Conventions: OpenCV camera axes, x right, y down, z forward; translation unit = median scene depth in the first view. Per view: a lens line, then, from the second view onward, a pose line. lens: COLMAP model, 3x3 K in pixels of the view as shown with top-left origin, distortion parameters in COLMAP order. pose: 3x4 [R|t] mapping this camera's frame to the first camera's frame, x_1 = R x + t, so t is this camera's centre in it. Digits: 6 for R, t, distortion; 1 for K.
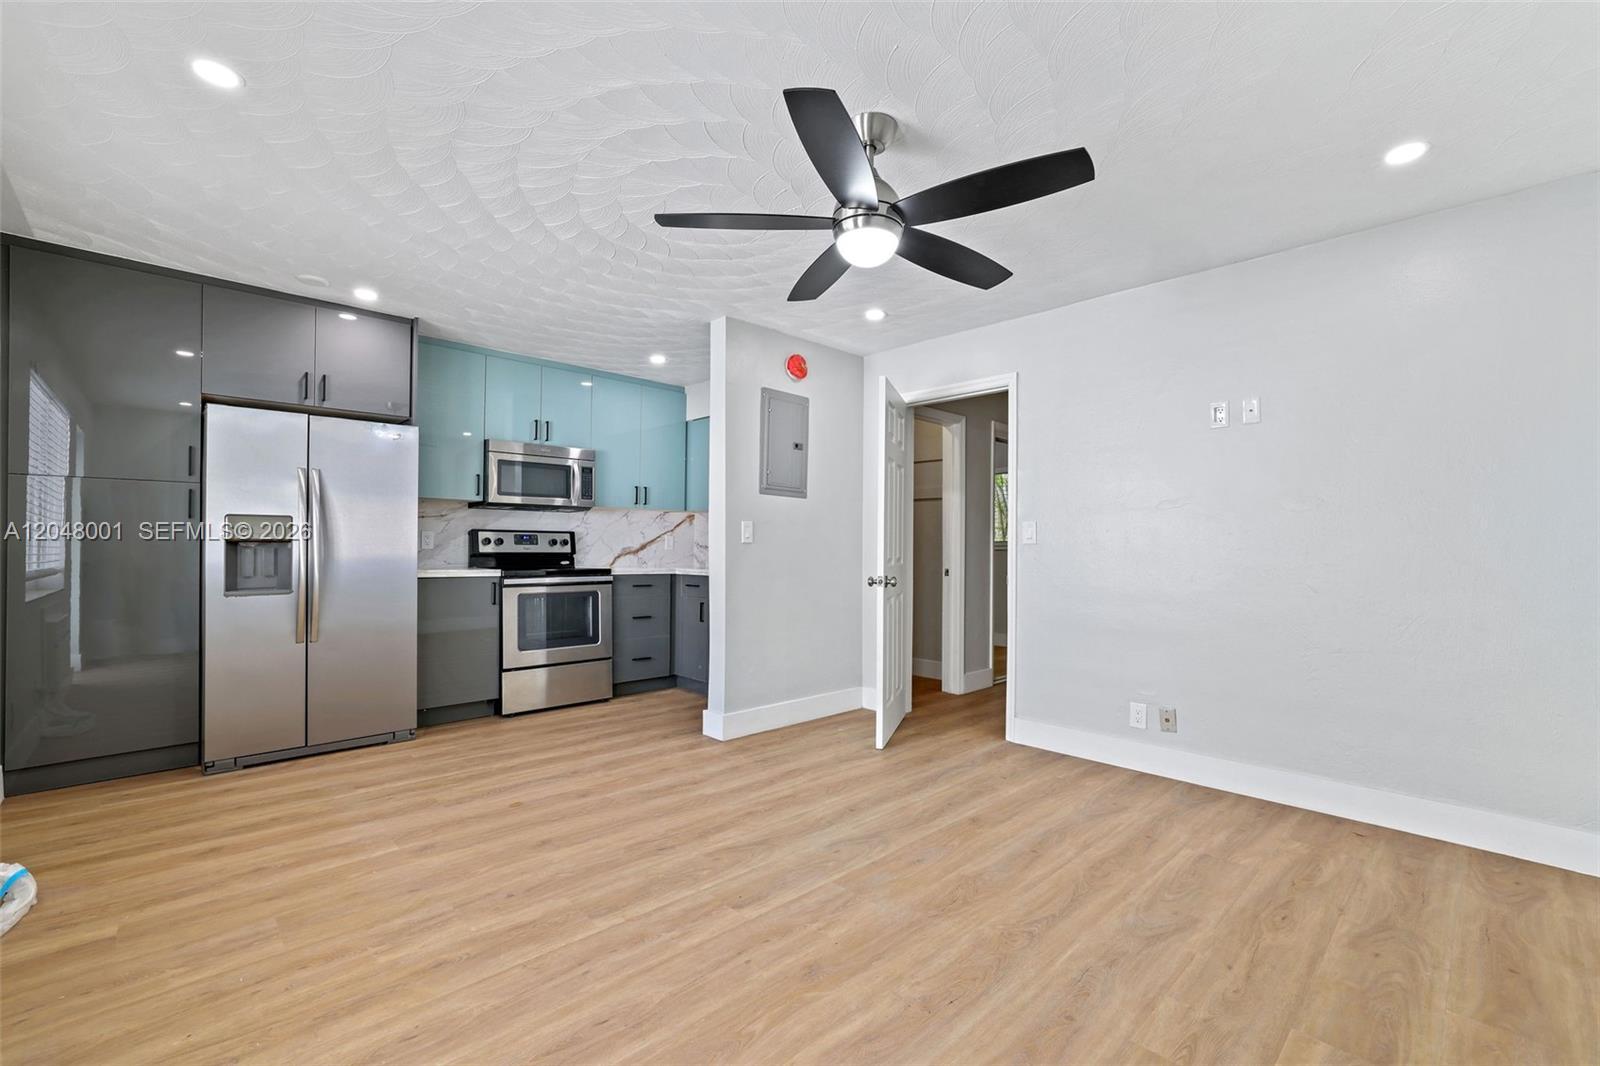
lens RADIAL K [[681.9, 0, 799.7], [0, 681.9, 535.0], [0, 0, 1]] dist [-0.029869, 0.008988]
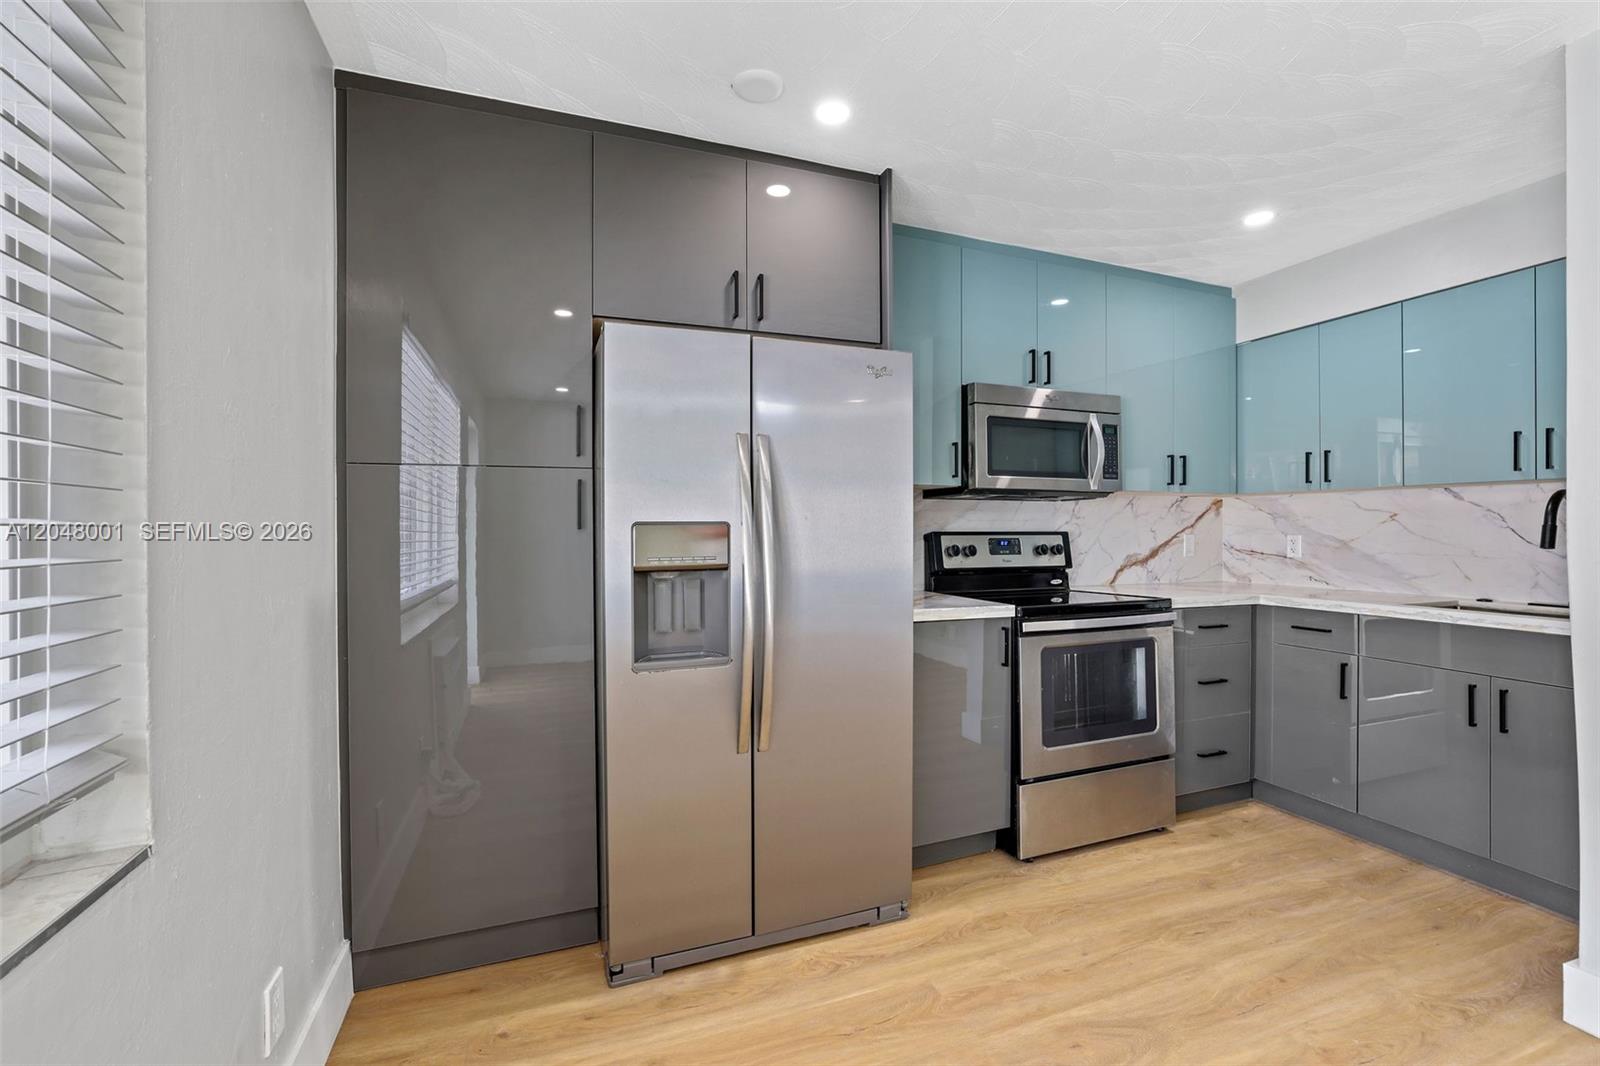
lens RADIAL K [[681.9, 0, 802.3], [0, 681.9, 526.4], [0, 0, 1]] dist [-0.029869, 0.008988]
pose [[0.918917, -0.008795, -0.394352, -0.467576], [0.013775, 0.999857, 0.009800, -0.029151], [0.394209, -0.014438, 0.918907, 0.498488]]
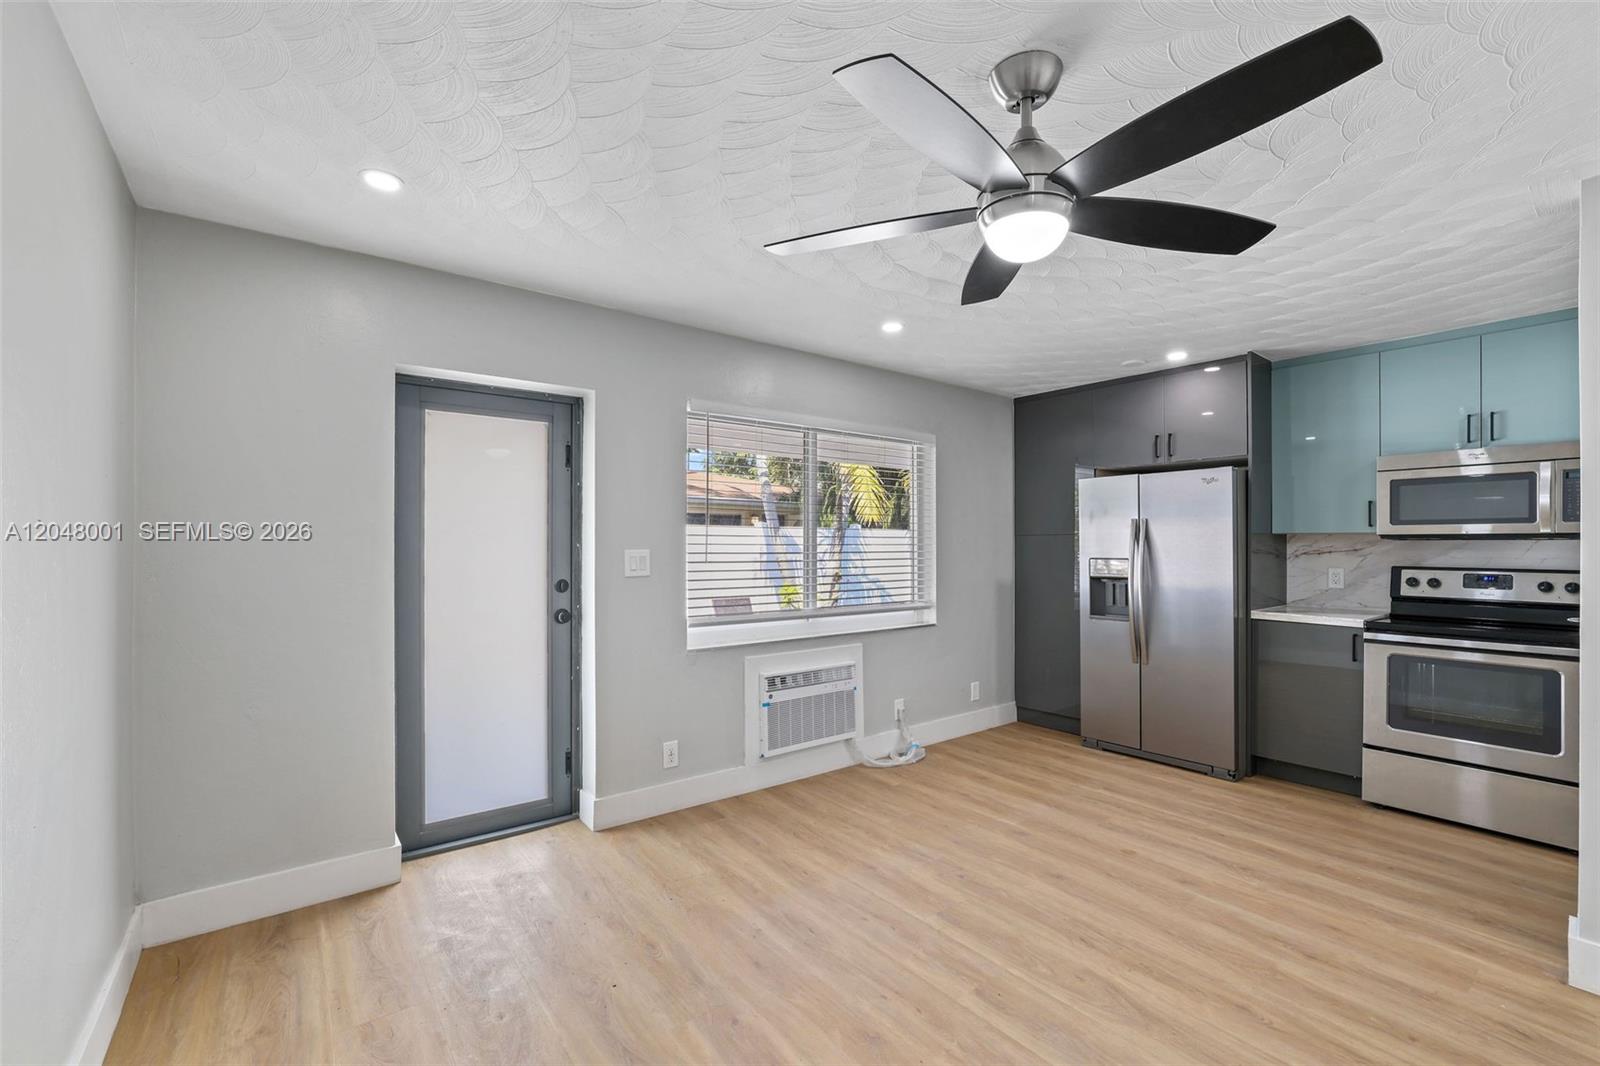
lens RADIAL K [[681.9, 0, 785.6], [0, 681.9, 536.2], [0, 0, 1]] dist [-0.029869, 0.008988]
pose [[-0.118335, -0.019745, -0.992777, 0.540077], [0.011871, 0.999703, -0.021297, -0.049099], [0.992903, -0.014305, -0.118066, 0.508286]]
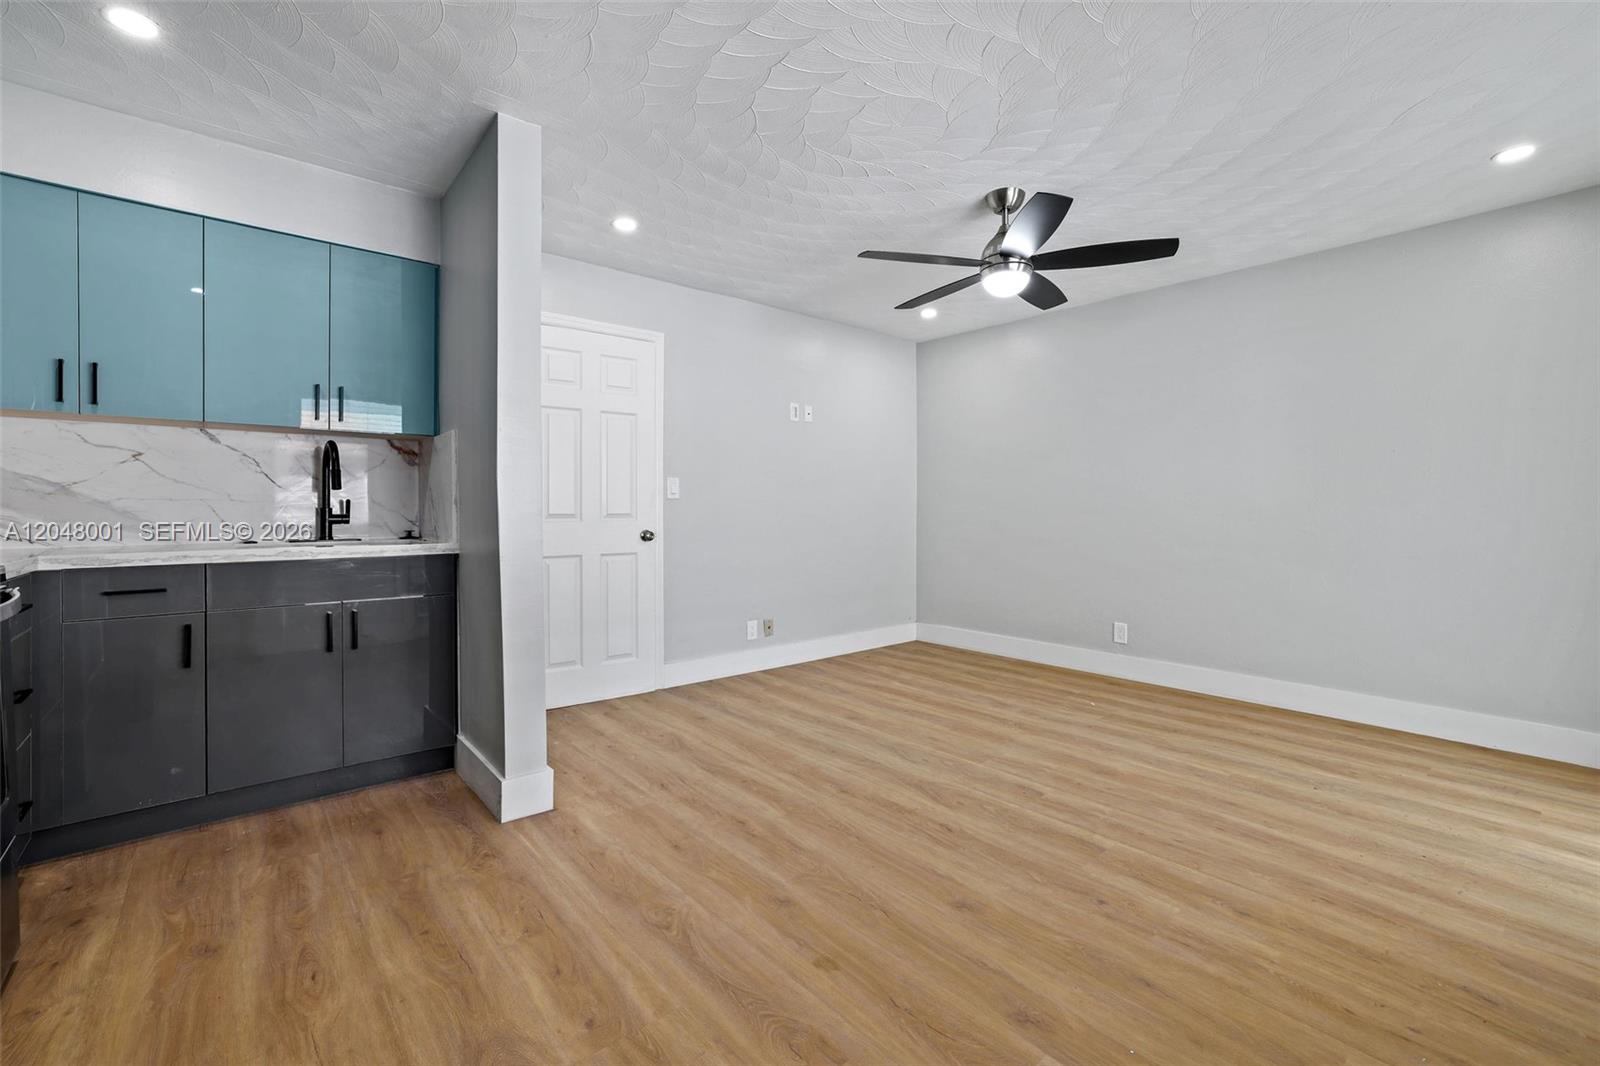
lens RADIAL K [[681.9, 0, 797.1], [0, 681.9, 513.0], [0, 0, 1]] dist [-0.029869, 0.008988]
pose [[0.057615, -0.014550, 0.998233, -0.800048], [-0.016087, 0.999750, 0.015500, 0.016824], [-0.998209, -0.016952, 0.057367, 0.825170]]
